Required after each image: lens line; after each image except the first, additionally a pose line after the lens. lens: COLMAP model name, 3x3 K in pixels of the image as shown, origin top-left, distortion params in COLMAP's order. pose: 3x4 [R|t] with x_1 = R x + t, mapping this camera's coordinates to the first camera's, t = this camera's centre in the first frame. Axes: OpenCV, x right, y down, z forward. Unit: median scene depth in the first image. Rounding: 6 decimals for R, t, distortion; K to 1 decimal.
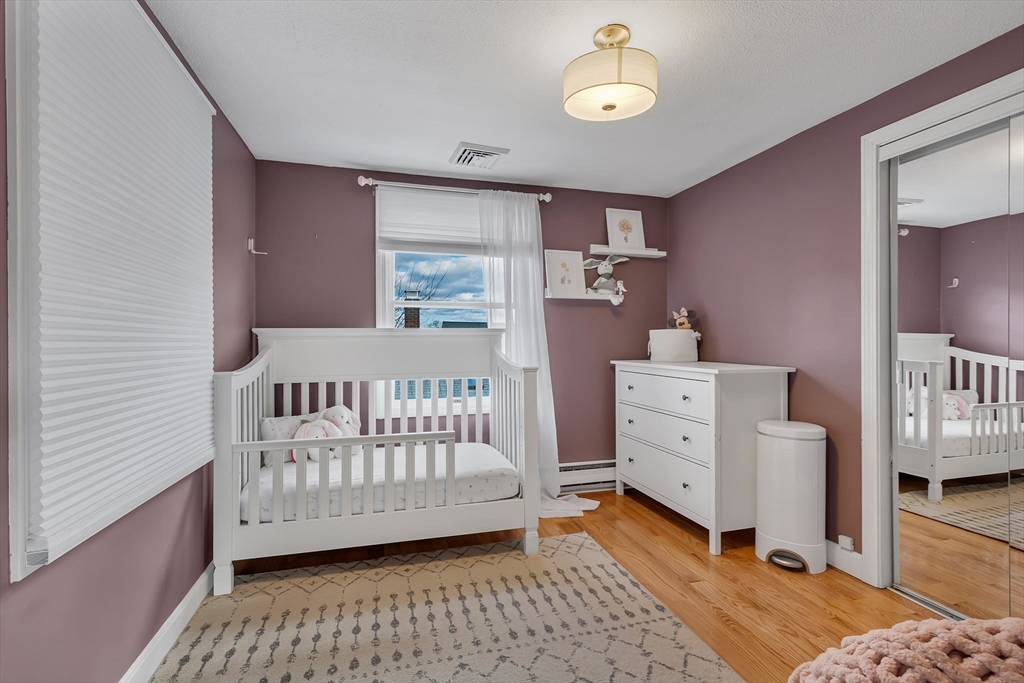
lens RADIAL K [[468.4, 0, 513.0], [0, 468.4, 342.4], [0, 0, 1]] dist [-0.000470, -0.000449]
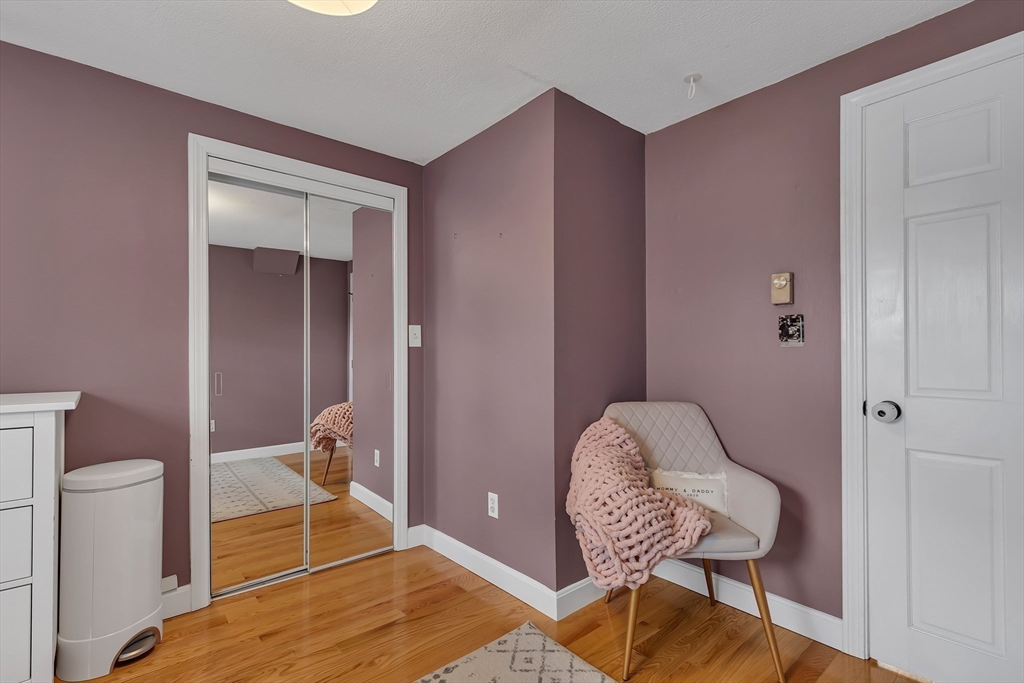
lens RADIAL K [[468.4, 0, 511.7], [0, 468.4, 346.1], [0, 0, 1]] dist [-0.000470, -0.000449]
pose [[-0.411280, 0.014109, 0.911400, -0.367327], [0.004032, 0.999899, -0.013660, -0.000339], [-0.911500, -0.001943, -0.411295, 0.809608]]
